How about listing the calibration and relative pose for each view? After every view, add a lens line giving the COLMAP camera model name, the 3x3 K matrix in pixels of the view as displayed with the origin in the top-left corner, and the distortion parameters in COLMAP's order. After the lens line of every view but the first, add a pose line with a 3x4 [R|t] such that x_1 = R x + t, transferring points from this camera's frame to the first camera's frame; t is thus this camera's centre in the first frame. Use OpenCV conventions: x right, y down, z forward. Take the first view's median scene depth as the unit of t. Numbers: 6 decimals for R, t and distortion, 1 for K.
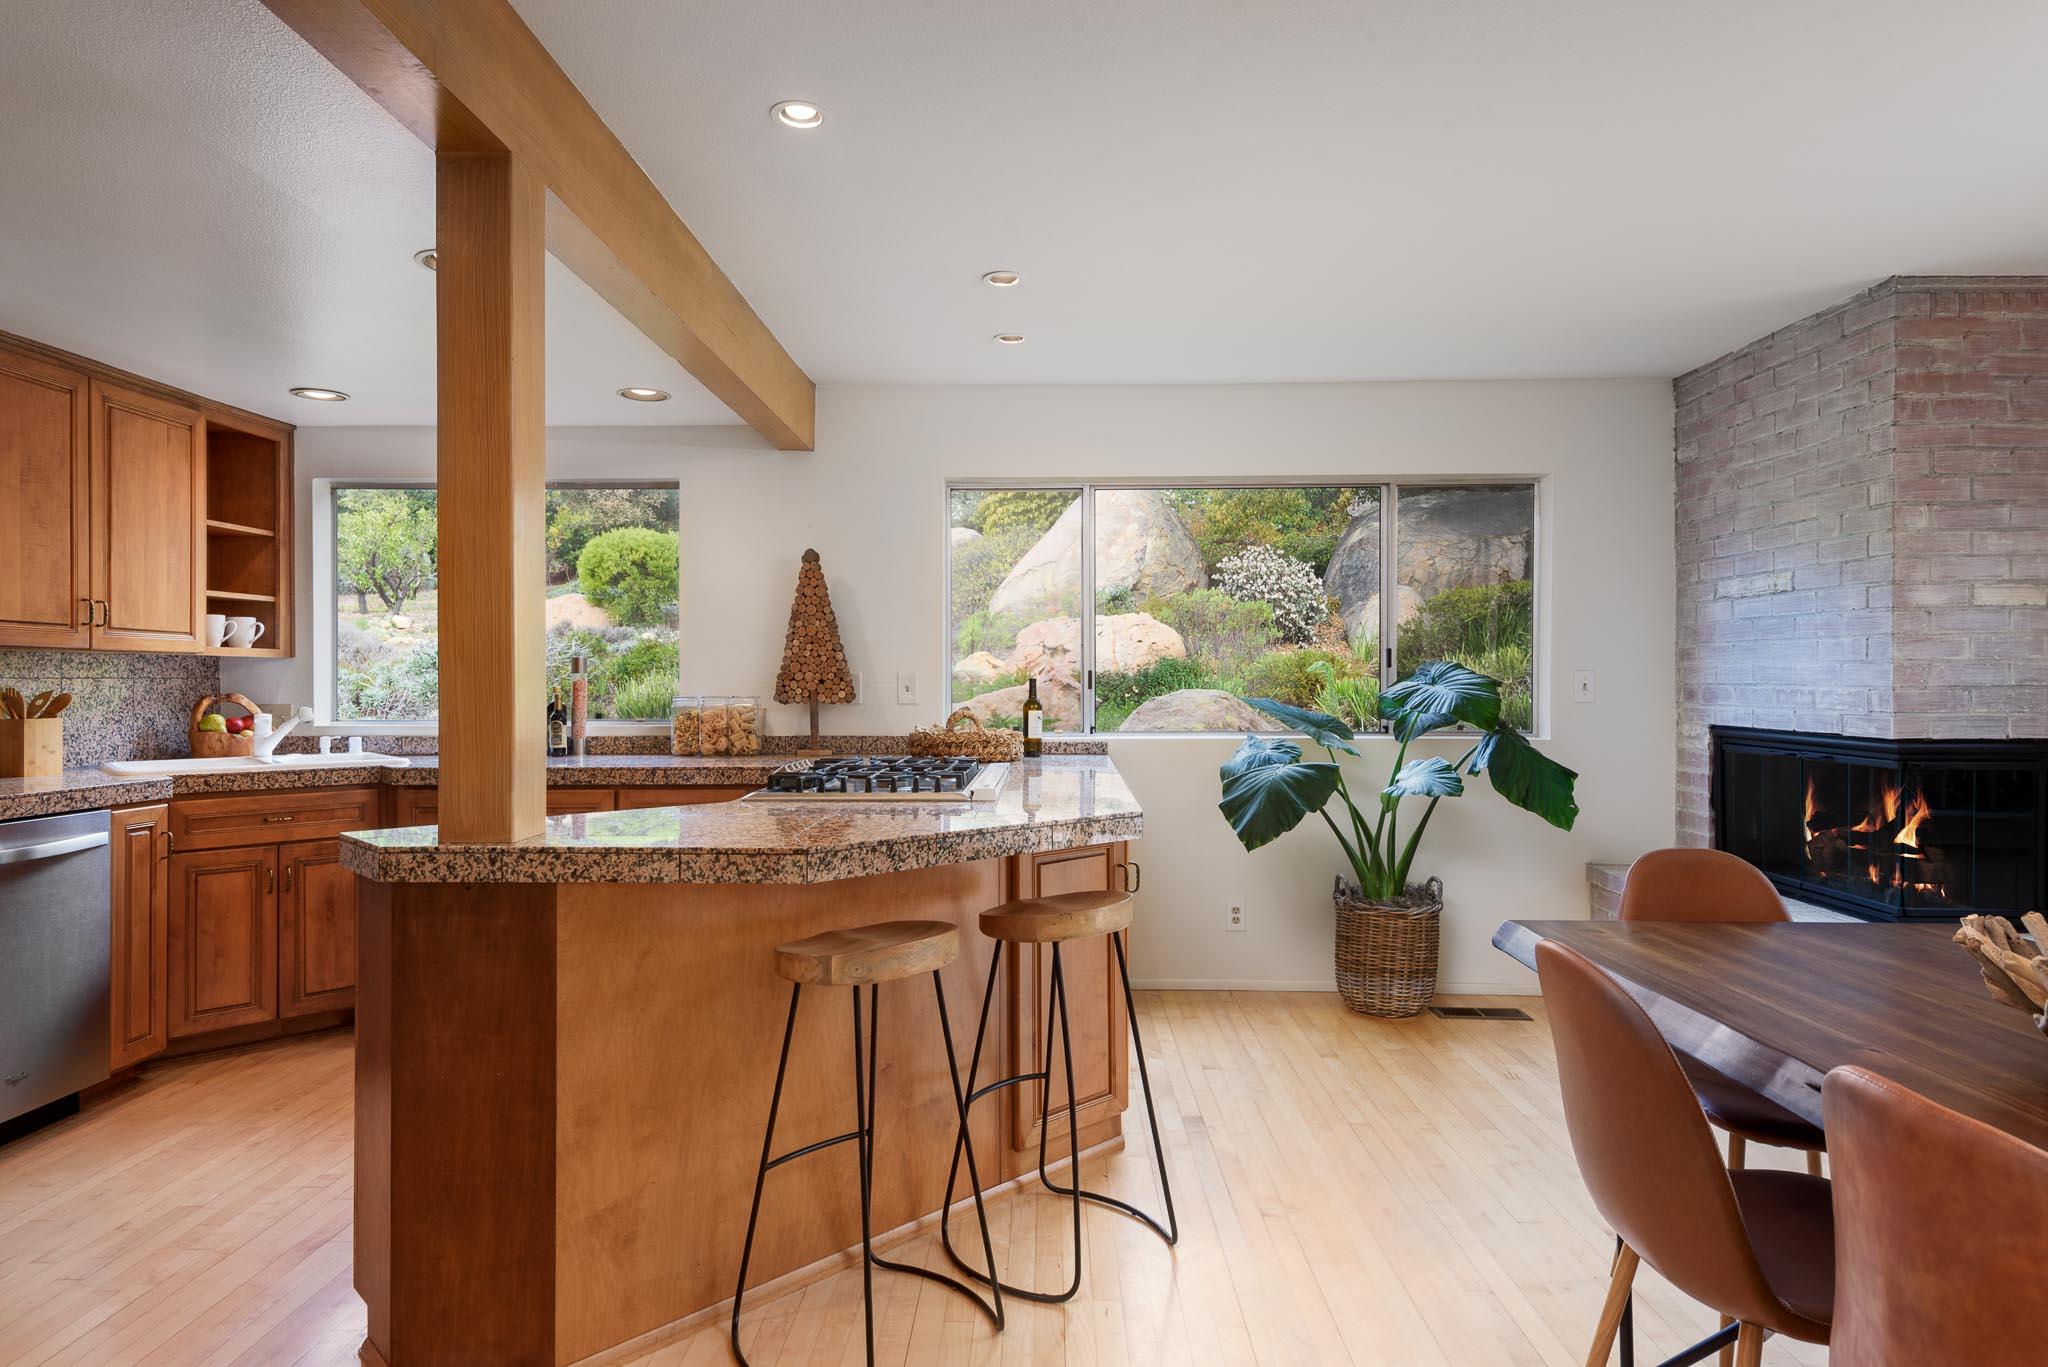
lens RADIAL K [[1144.7, 0, 1024.0], [0, 1144.7, 683.5], [0, 0, 1]] dist [0.042529, -0.031282]
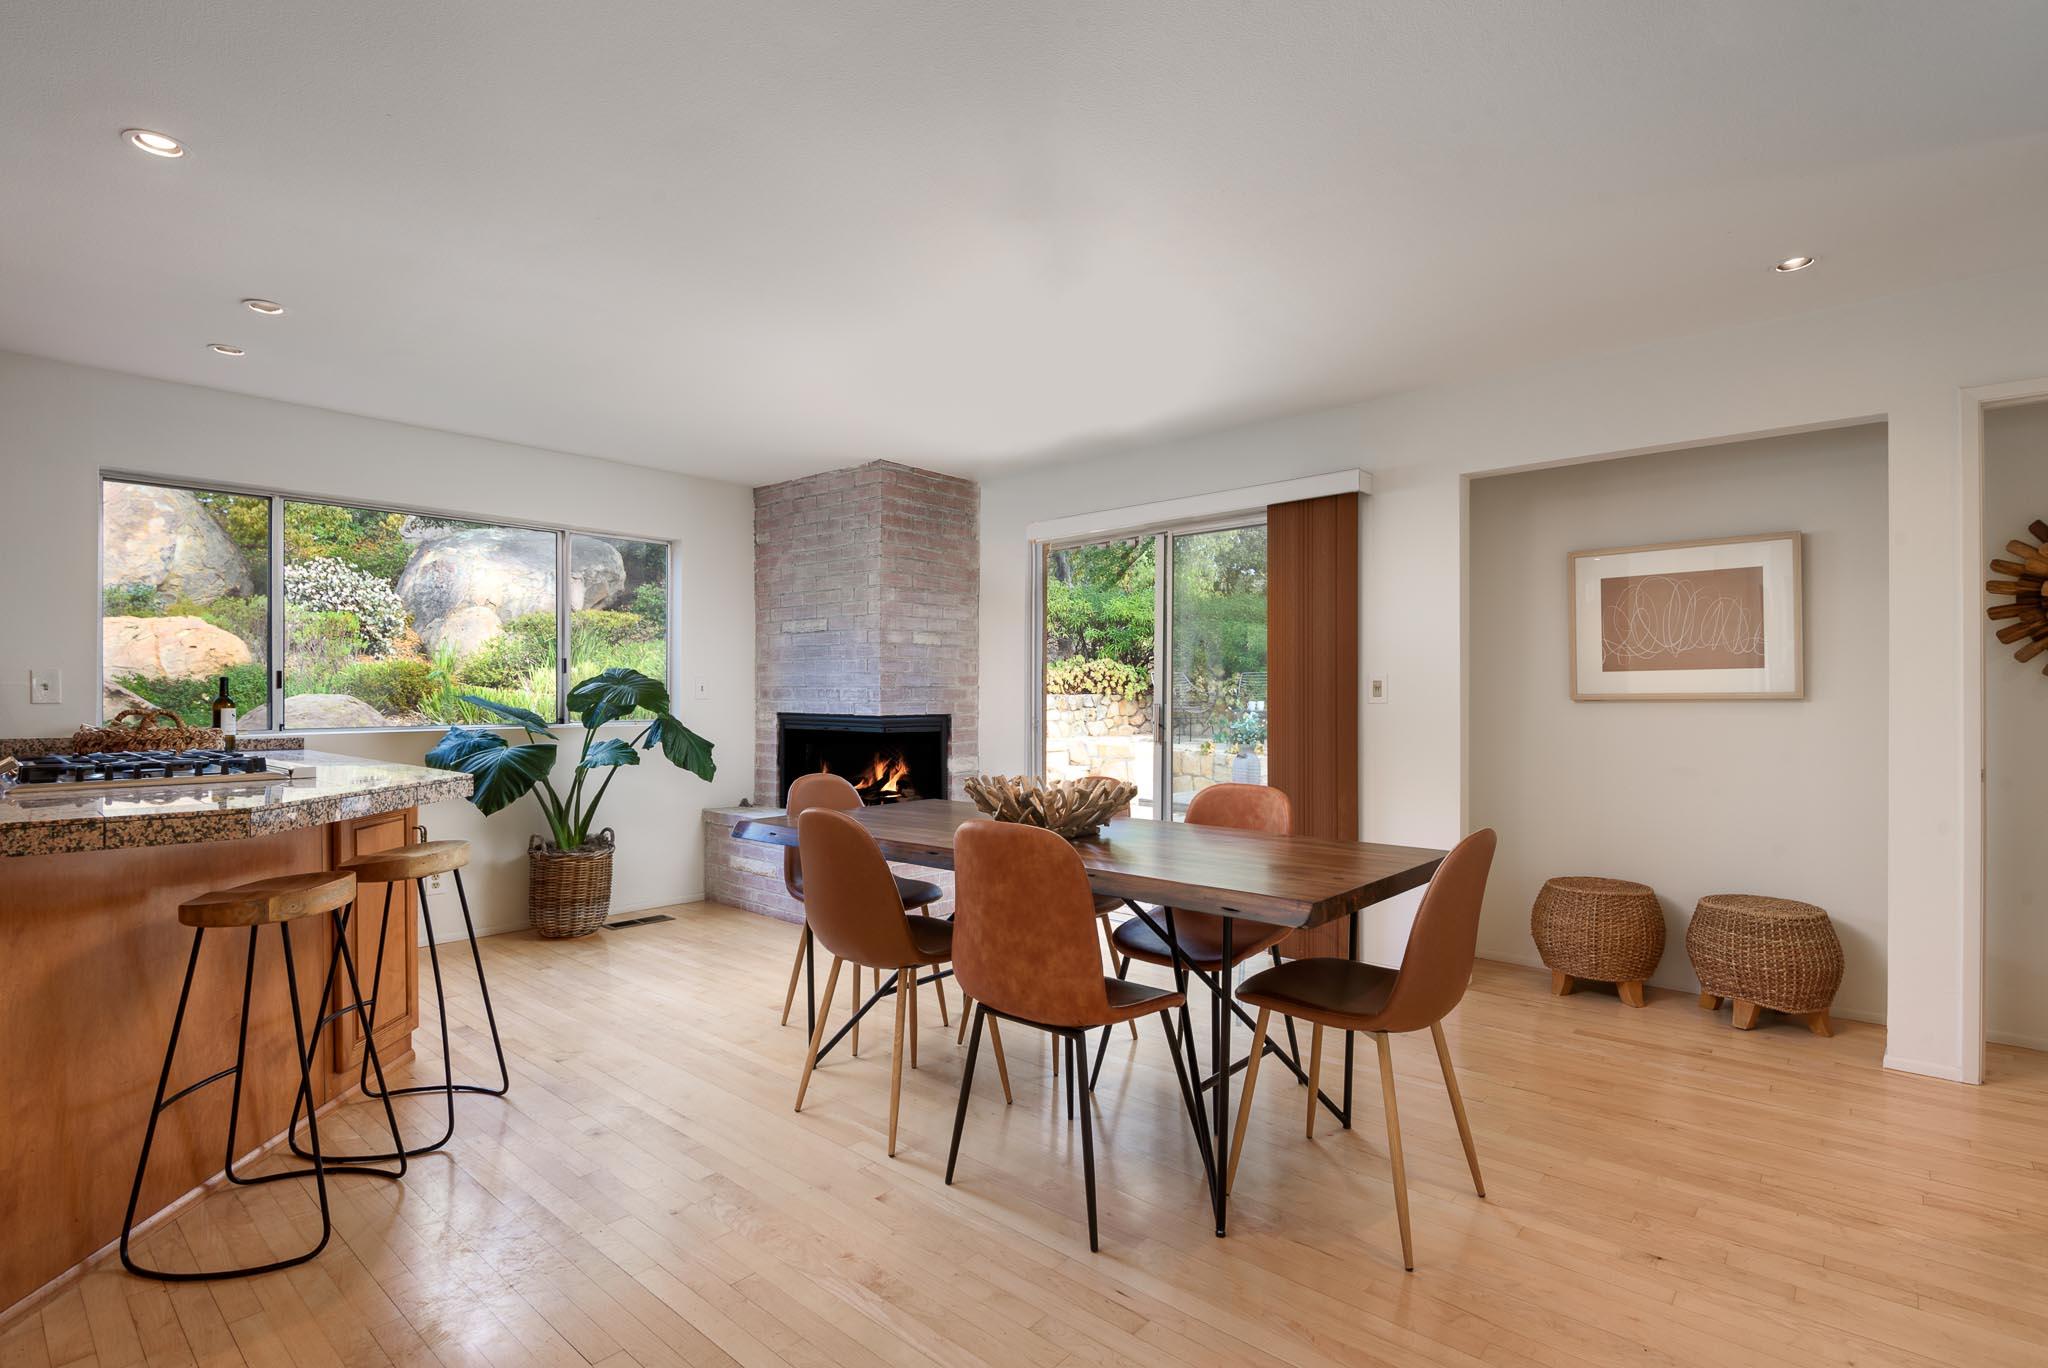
lens RADIAL K [[977.5, 0, 1027.0], [0, 977.5, 692.0], [0, 0, 1]] dist [0.002437, -0.009987]
pose [[0.642717, 0.003310, 0.766097, -0.220394], [0.000780, 0.999987, -0.004974, 0.015351], [-0.766104, 0.003794, 0.642706, -0.123709]]
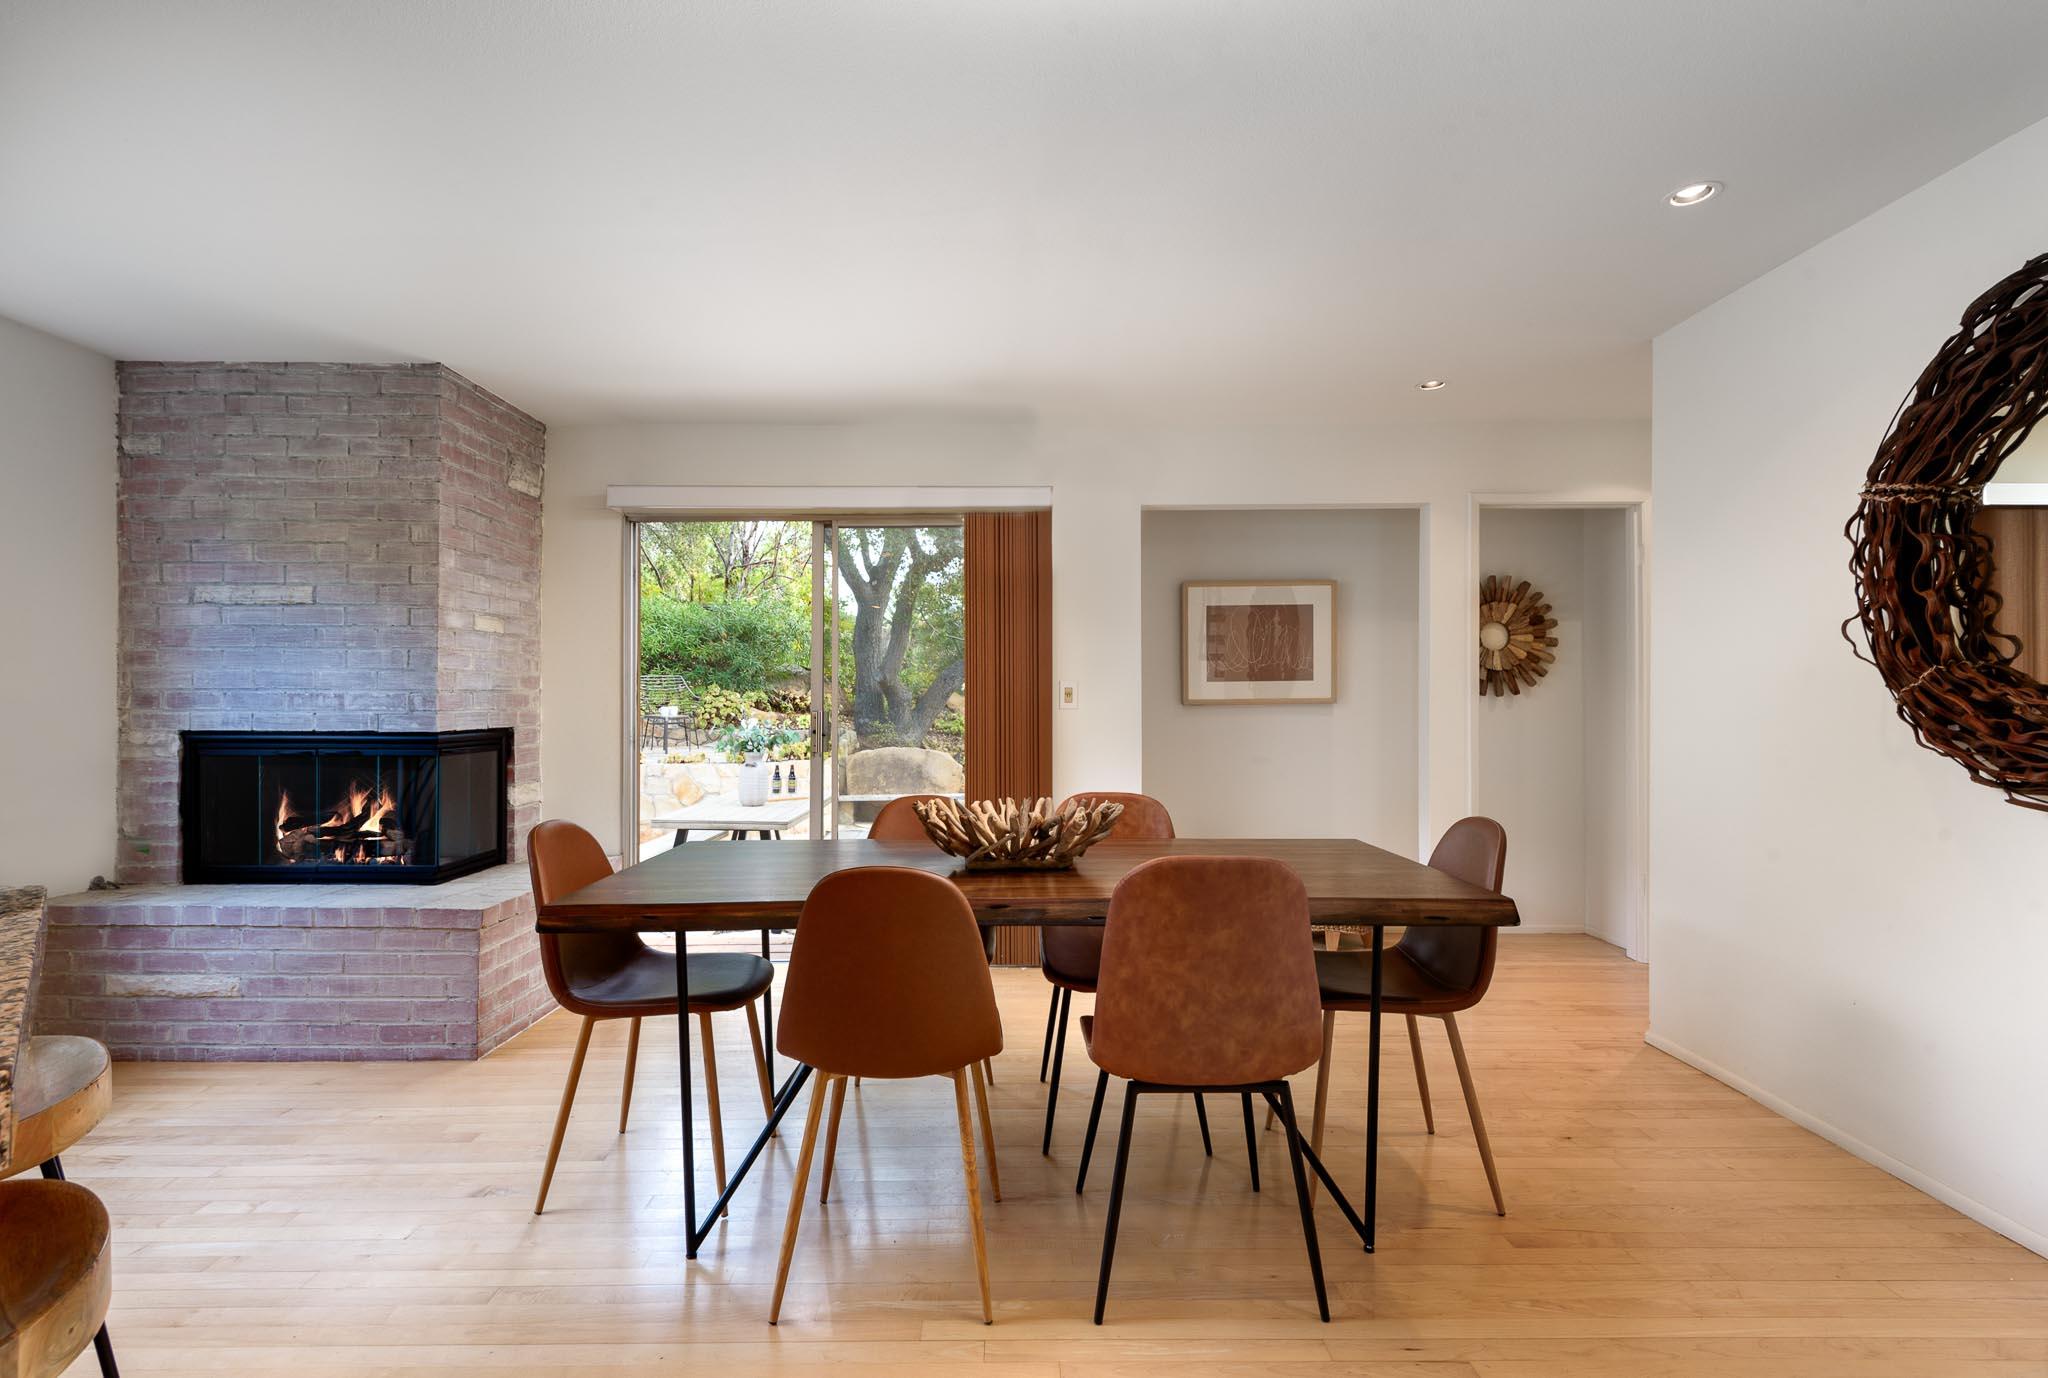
lens RADIAL K [[958.1, 0, 1024.0], [0, 958.1, 689.0], [0, 0, 1]] dist [0.031508, -0.031414]
pose [[-0.036394, 0.009849, 0.999289, -0.257353], [0.003140, 0.999948, -0.009741, 0.011021], [-0.999333, 0.002783, -0.036423, 0.333233]]
